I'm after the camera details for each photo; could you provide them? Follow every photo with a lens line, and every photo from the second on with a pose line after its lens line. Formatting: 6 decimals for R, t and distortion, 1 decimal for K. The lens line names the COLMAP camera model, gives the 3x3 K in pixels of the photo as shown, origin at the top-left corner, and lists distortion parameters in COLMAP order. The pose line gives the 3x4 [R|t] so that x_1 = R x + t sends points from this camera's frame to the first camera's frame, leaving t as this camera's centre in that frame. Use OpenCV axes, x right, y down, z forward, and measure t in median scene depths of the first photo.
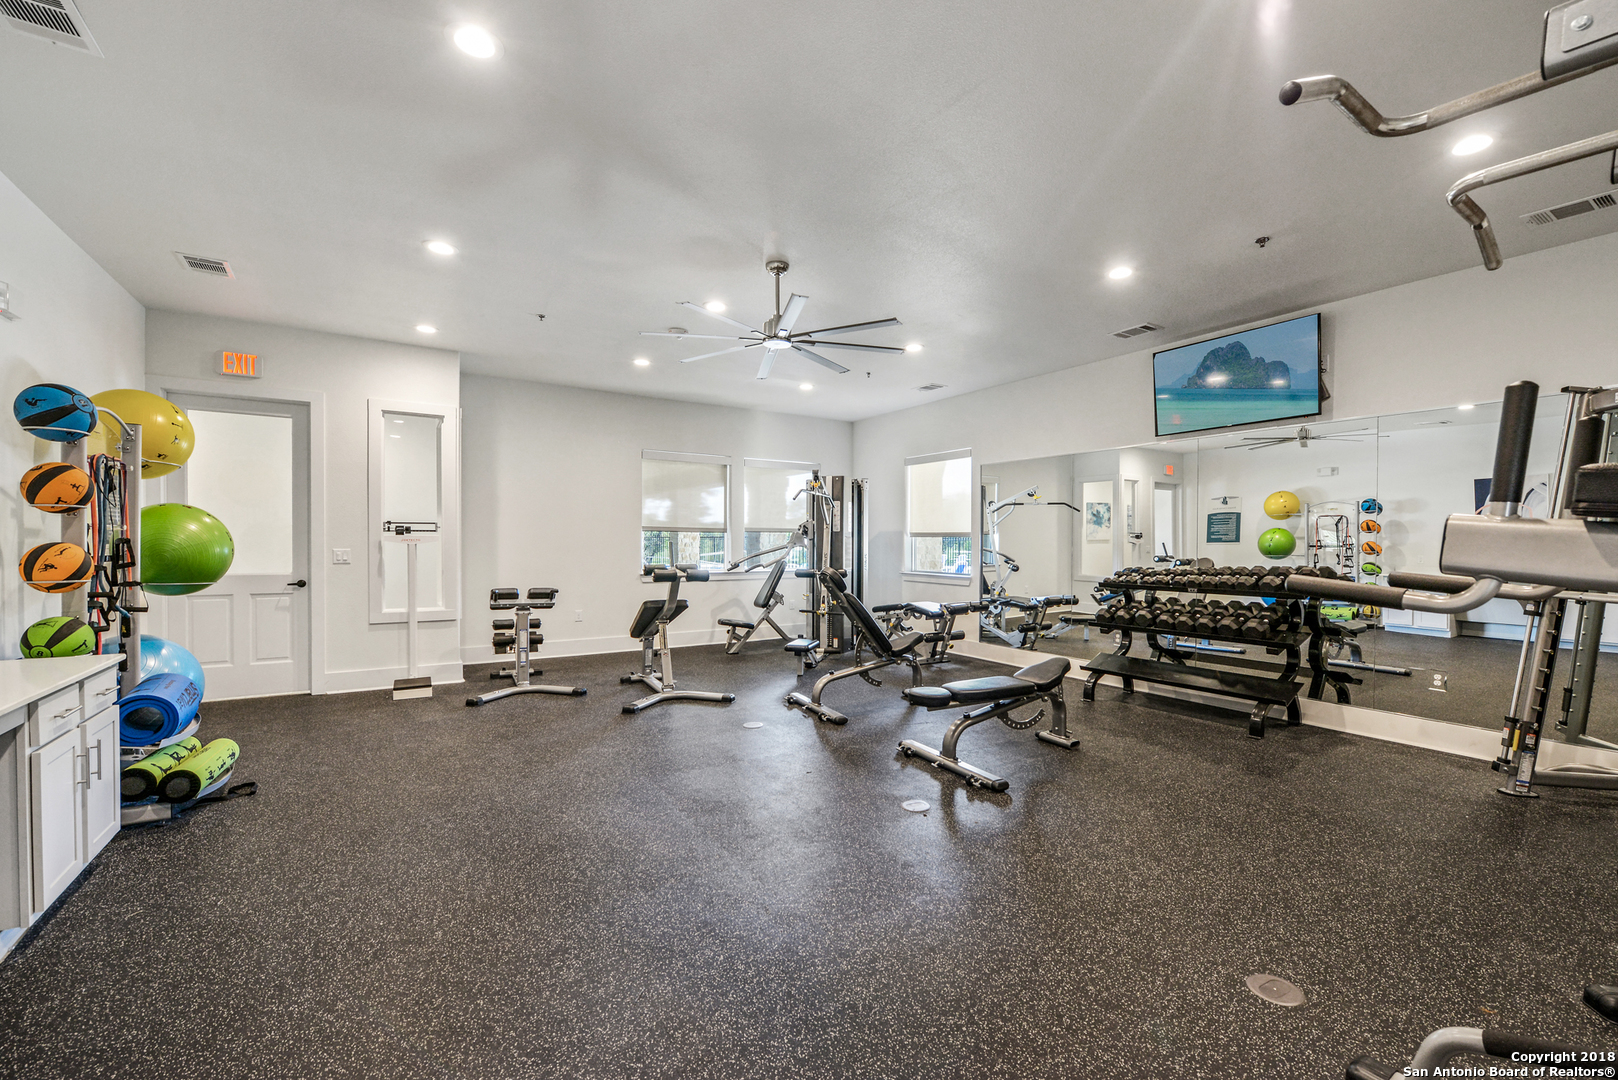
lens RADIAL K [[668.5, 0, 808.7], [0, 668.5, 541.8], [0, 0, 1]] dist [-0.020613, -0.000416]
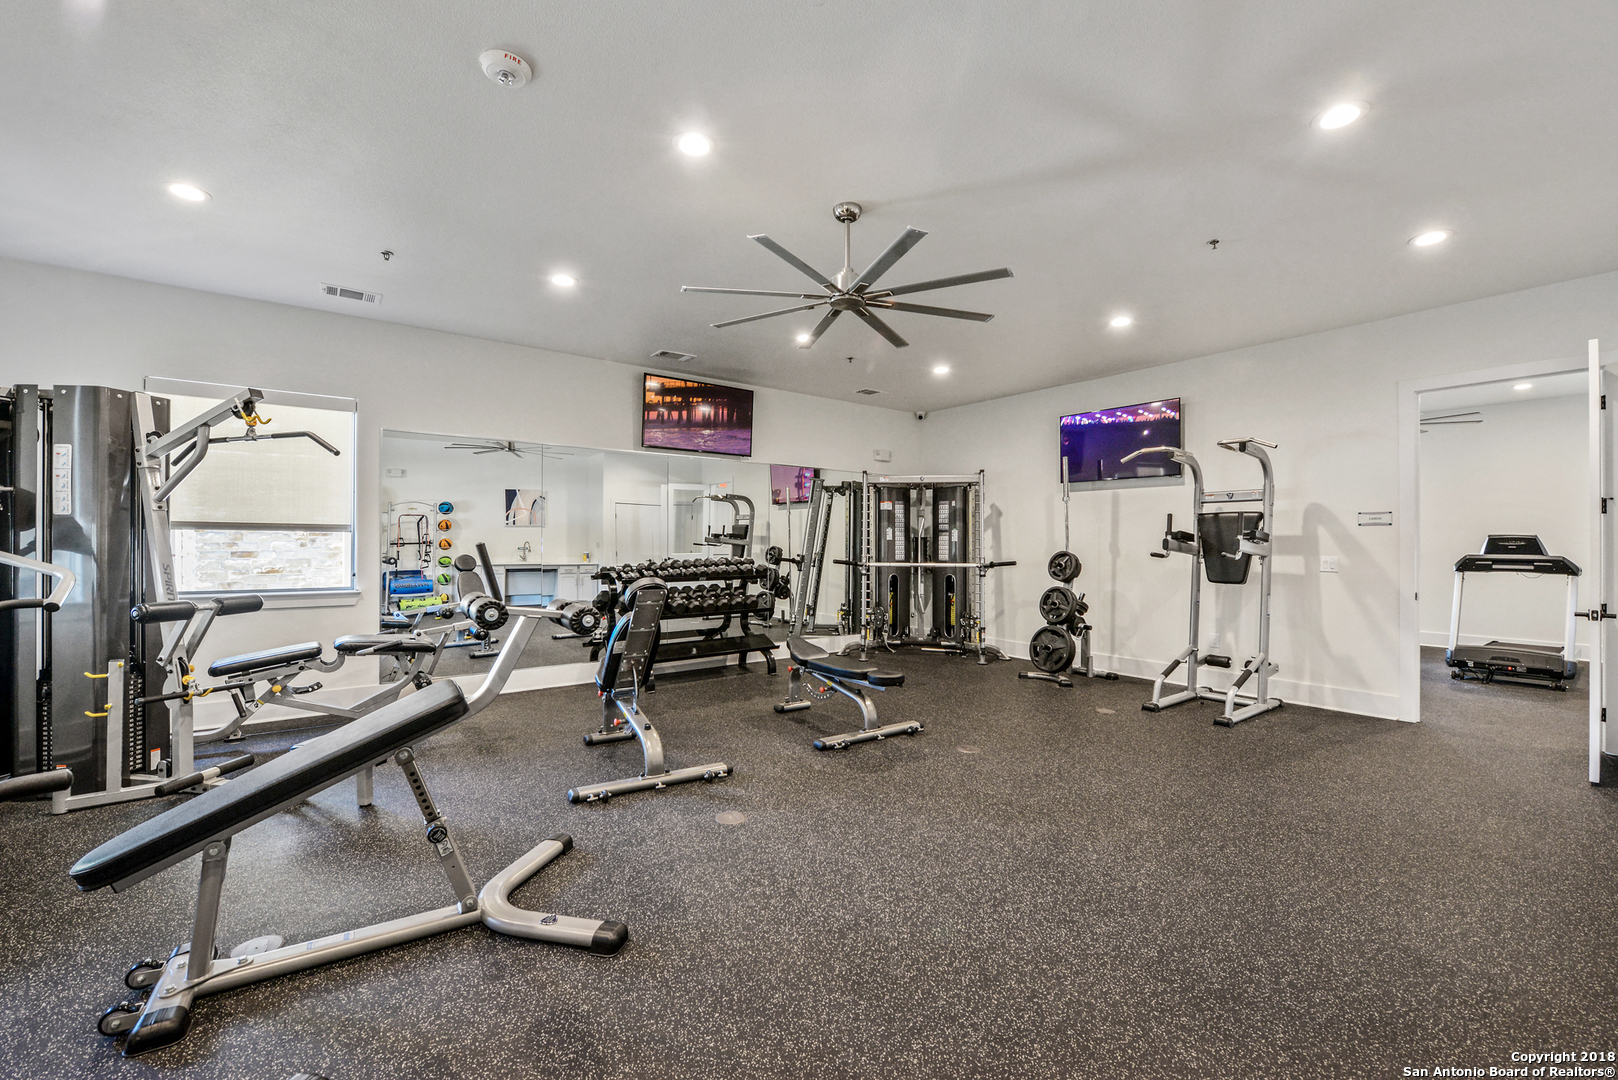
lens RADIAL K [[668.5, 0, 805.9], [0, 668.5, 536.7], [0, 0, 1]] dist [-0.020613, -0.000416]
pose [[-0.072855, -0.004360, 0.997333, -0.709118], [0.004510, 0.999979, 0.004701, -0.012421], [-0.997332, 0.004841, -0.072833, 0.907468]]
